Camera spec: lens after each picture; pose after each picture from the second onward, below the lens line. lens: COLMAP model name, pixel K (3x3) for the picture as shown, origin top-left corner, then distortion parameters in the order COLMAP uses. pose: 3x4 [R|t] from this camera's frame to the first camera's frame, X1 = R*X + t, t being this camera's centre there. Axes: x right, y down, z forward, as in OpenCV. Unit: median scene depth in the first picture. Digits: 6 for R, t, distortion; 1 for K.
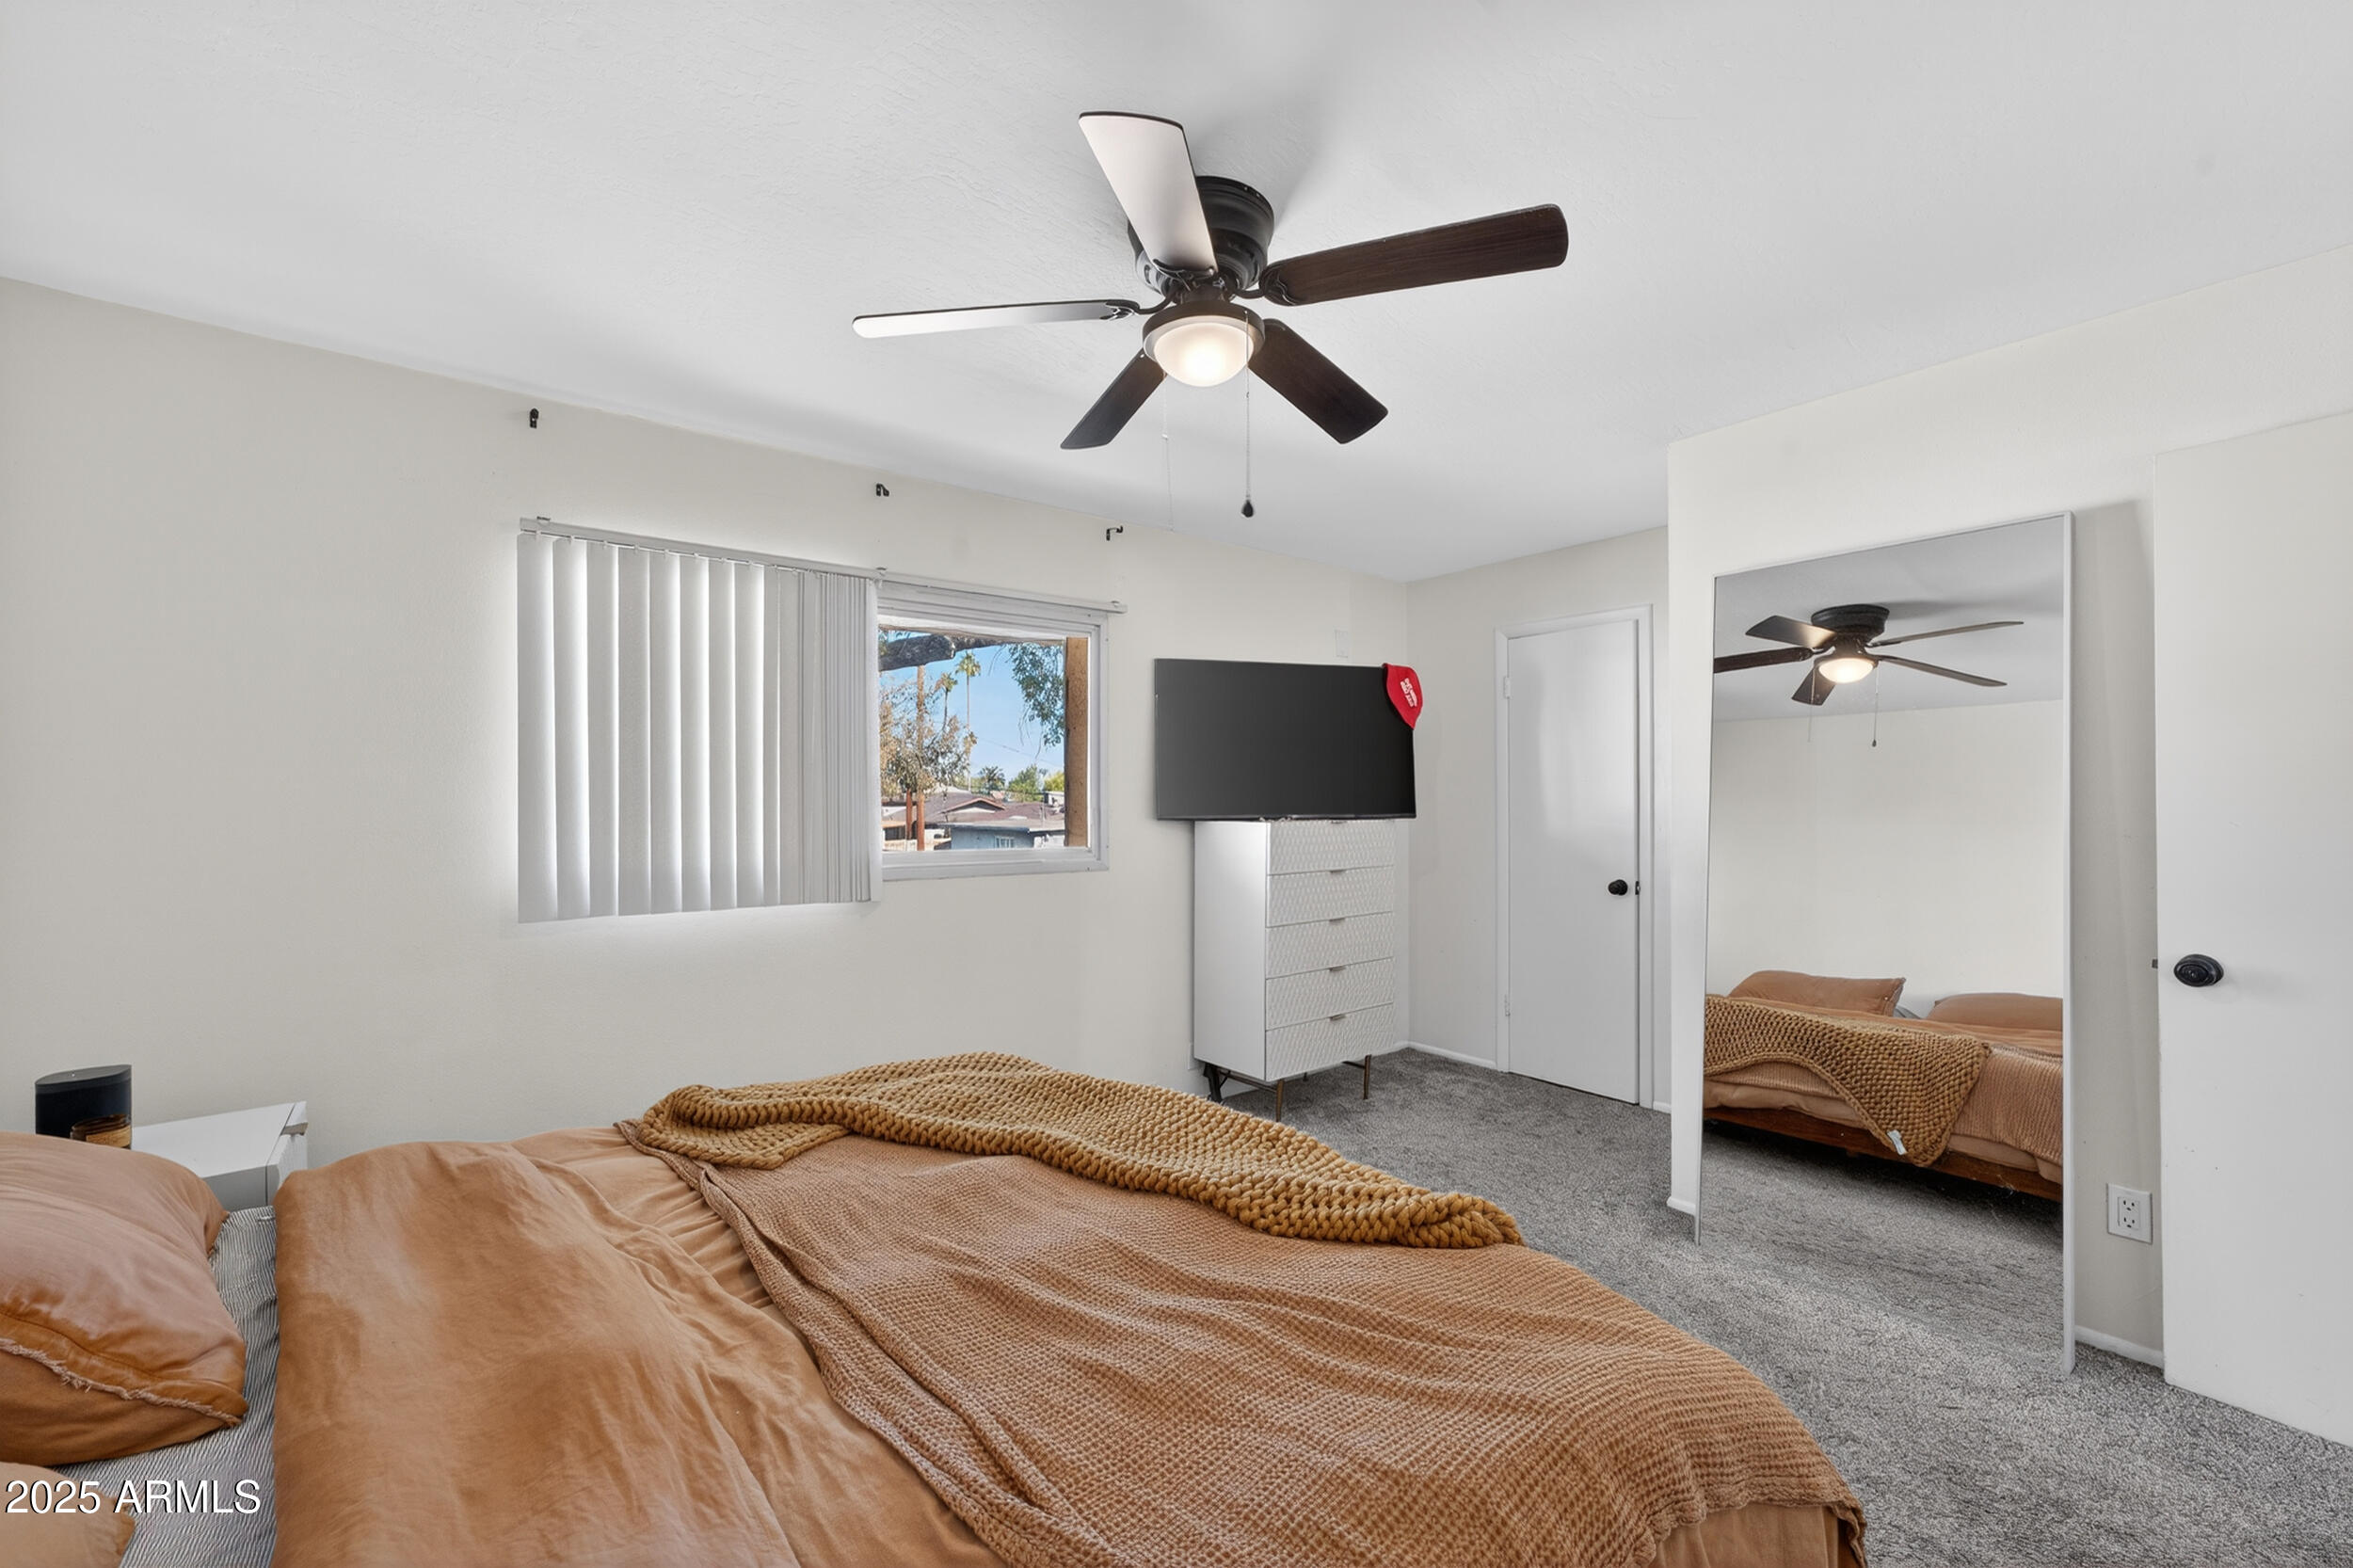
lens RADIAL K [[950.5, 0, 1169.4], [0, 950.5, 795.5], [0, 0, 1]] dist [-0.042343, 0.018276]
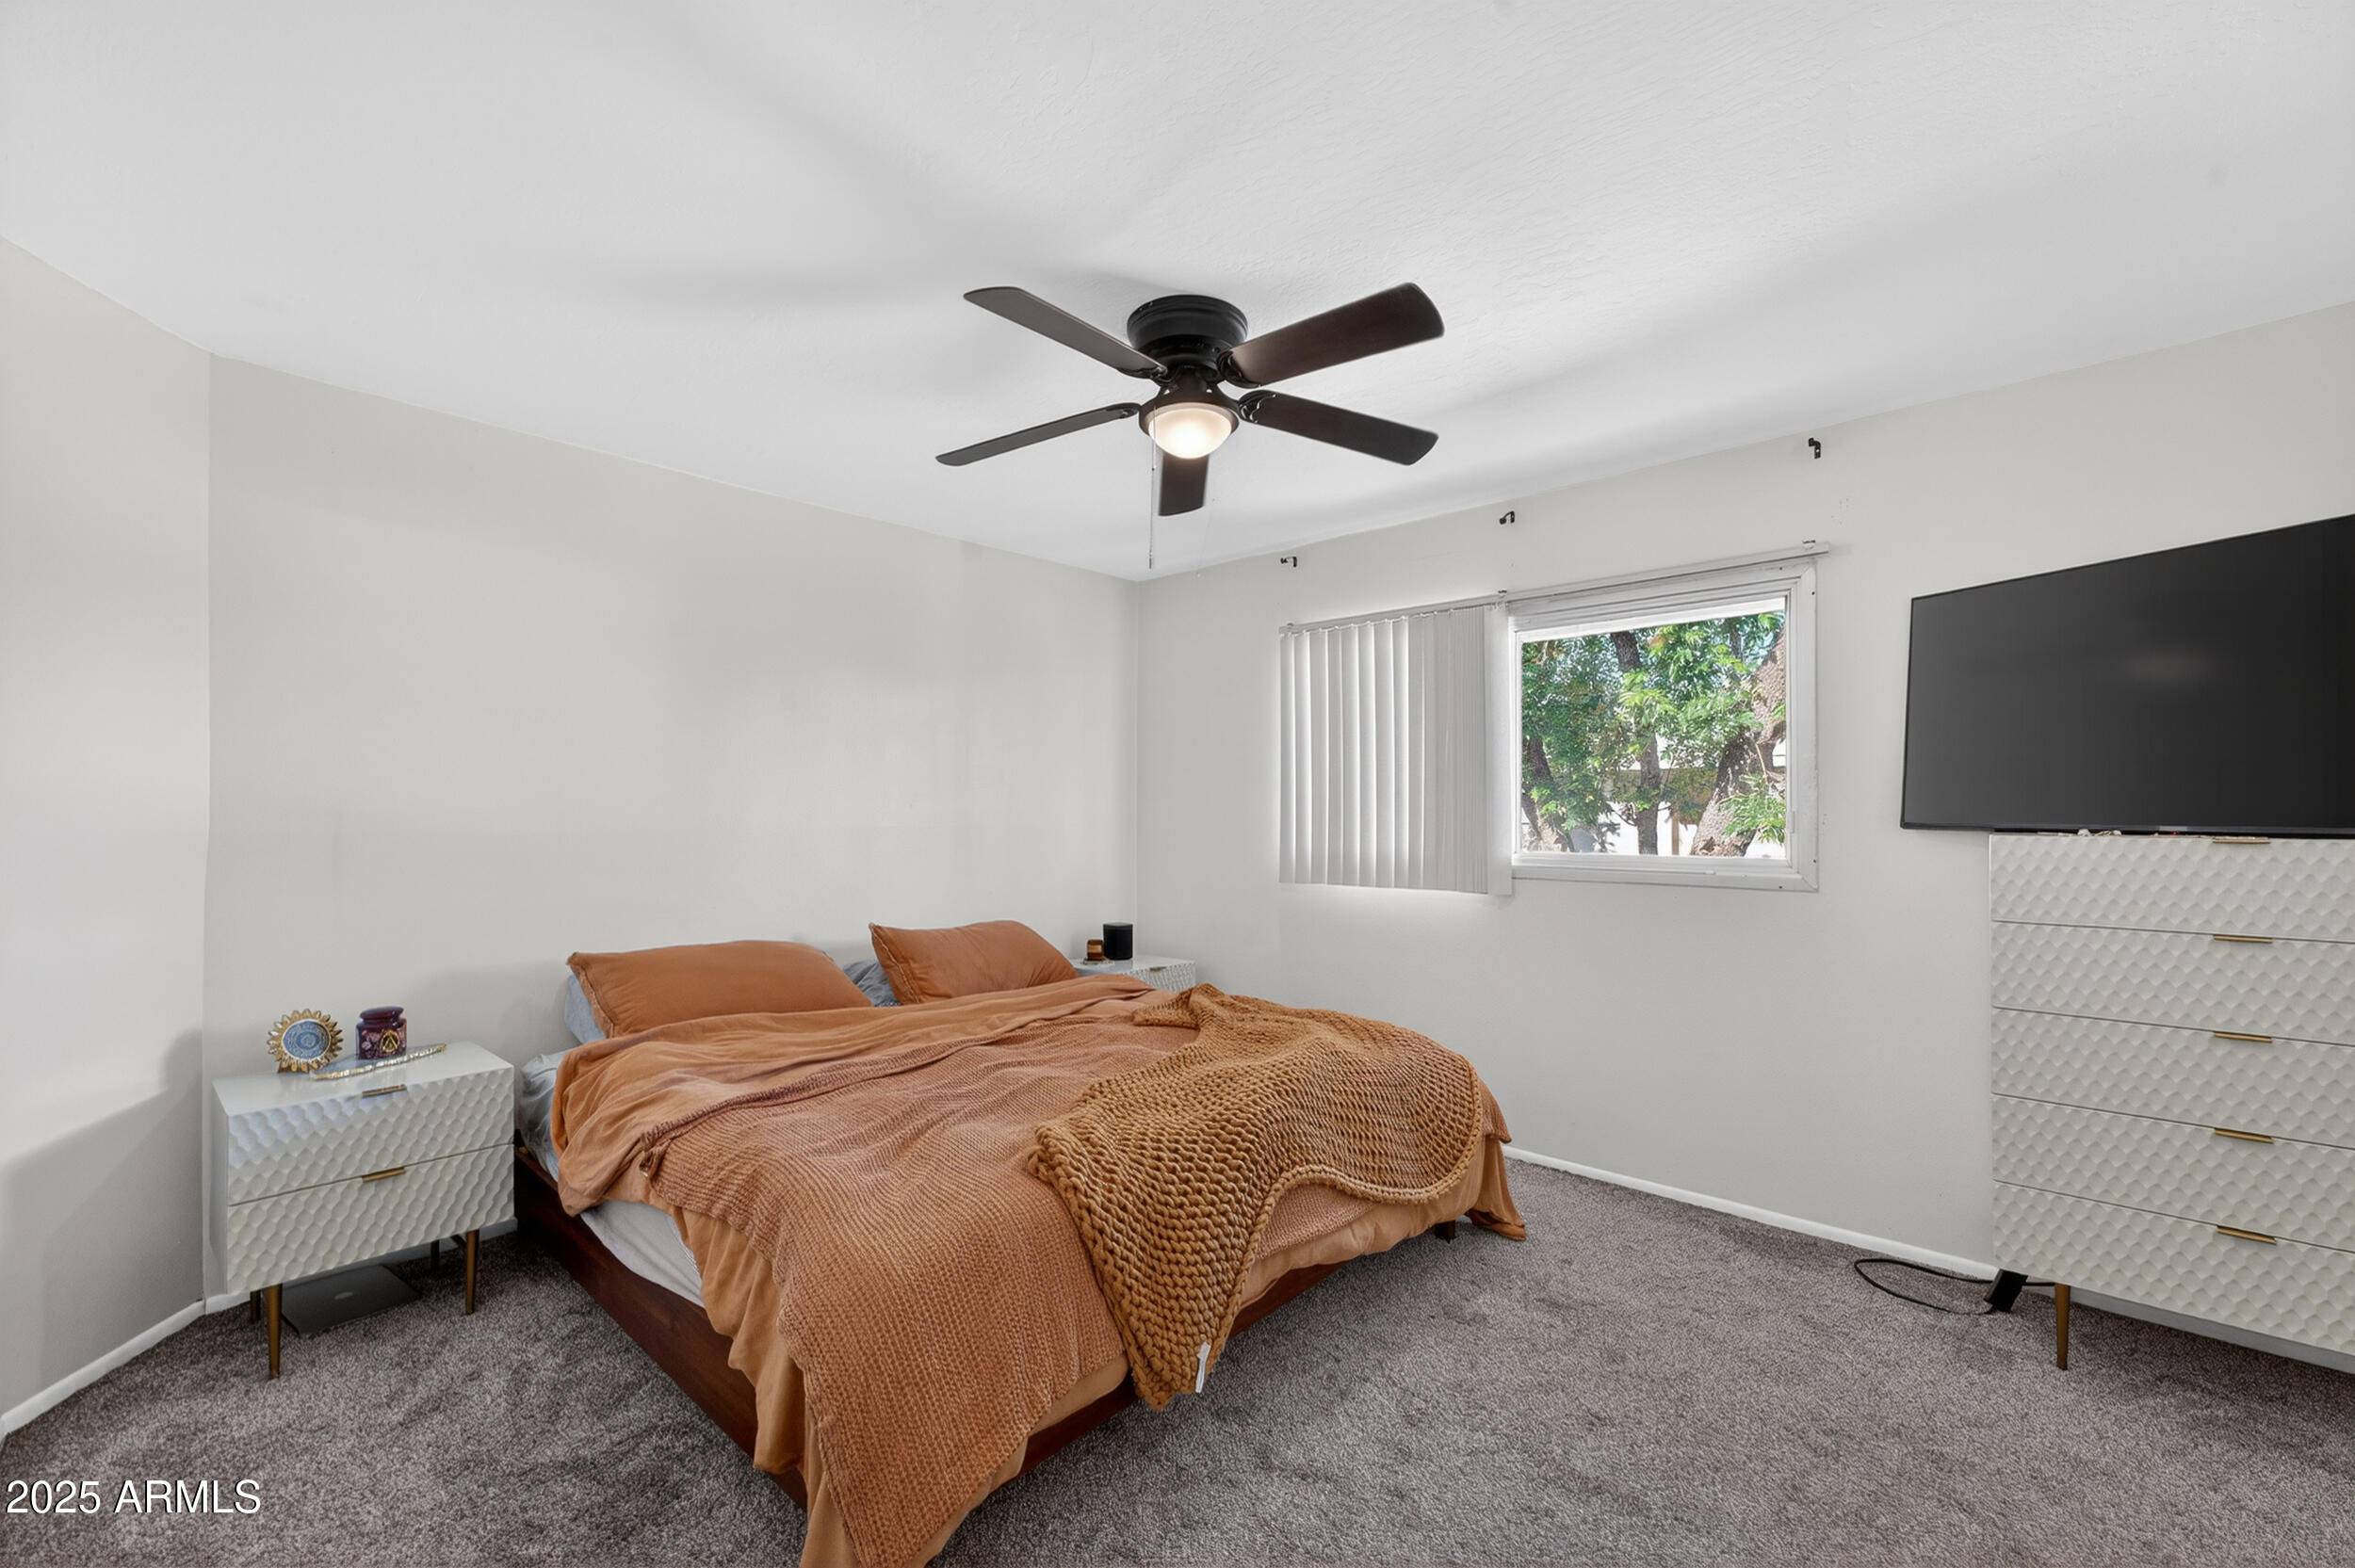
lens RADIAL K [[951.2, 0, 1170.4], [0, 951.2, 795.5], [0, 0, 1]] dist [-0.042343, 0.018276]
pose [[0.189177, -0.013615, -0.981849, 0.781197], [0.011235, 0.999868, -0.011700, 0.005191], [0.981879, -0.008818, 0.189305, 0.467251]]
